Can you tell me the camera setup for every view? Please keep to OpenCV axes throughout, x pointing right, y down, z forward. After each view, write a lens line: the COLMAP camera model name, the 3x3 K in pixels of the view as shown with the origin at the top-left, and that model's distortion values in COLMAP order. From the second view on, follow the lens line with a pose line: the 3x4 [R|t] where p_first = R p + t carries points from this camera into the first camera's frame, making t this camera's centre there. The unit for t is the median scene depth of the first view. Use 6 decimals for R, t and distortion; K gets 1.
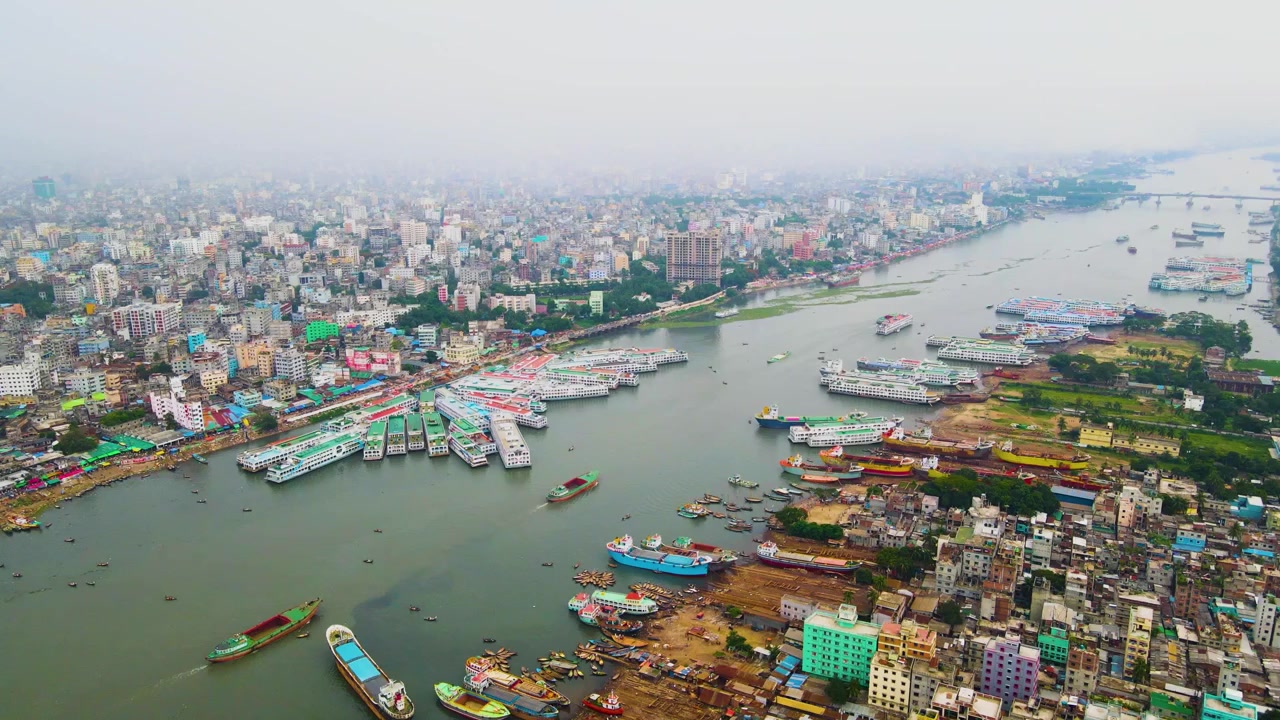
lens RADIAL K [[950.1, 0, 640.0], [0, 950.1, 360.0], [0, 0, 1]] dist [-0.009233, 0.043043]
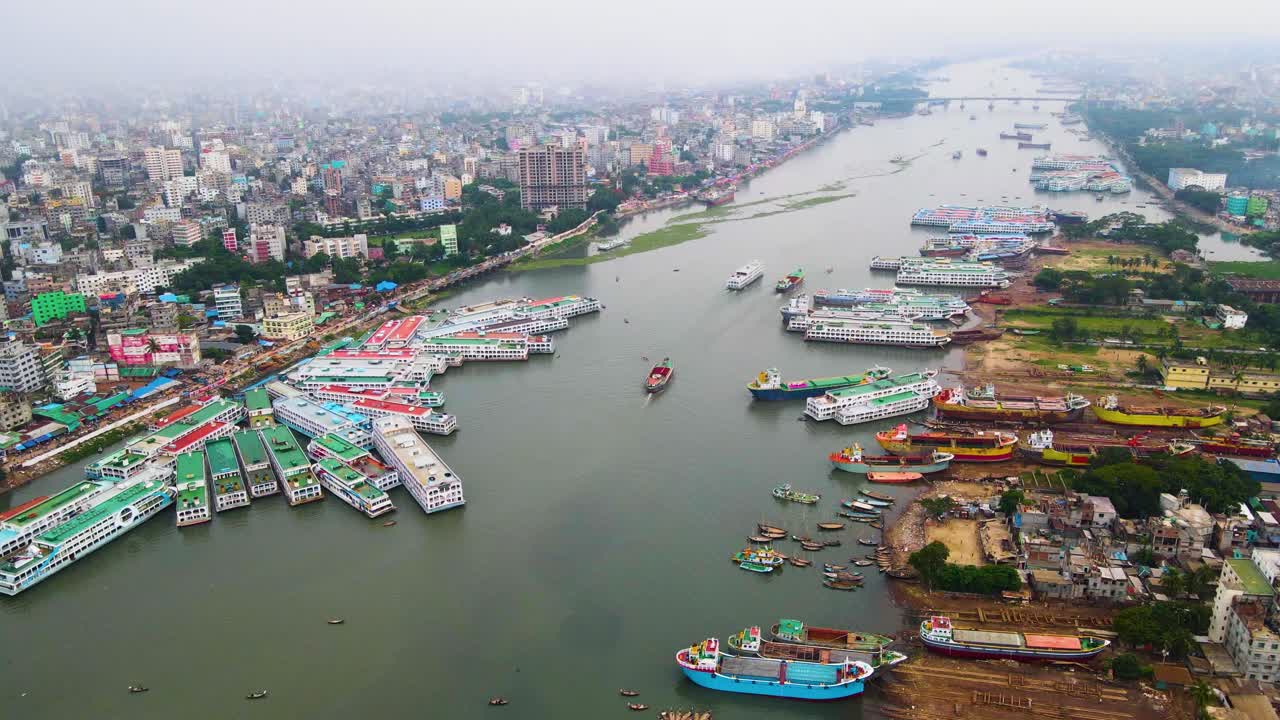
lens RADIAL K [[950.1, 0, 640.0], [0, 950.1, 360.0], [0, 0, 1]] dist [-0.009233, 0.043043]
pose [[0.968807, -0.087277, 0.231940, -0.107955], [0.069471, 0.994052, 0.083875, -0.023430], [-0.237880, -0.065145, 0.969107, 0.277224]]
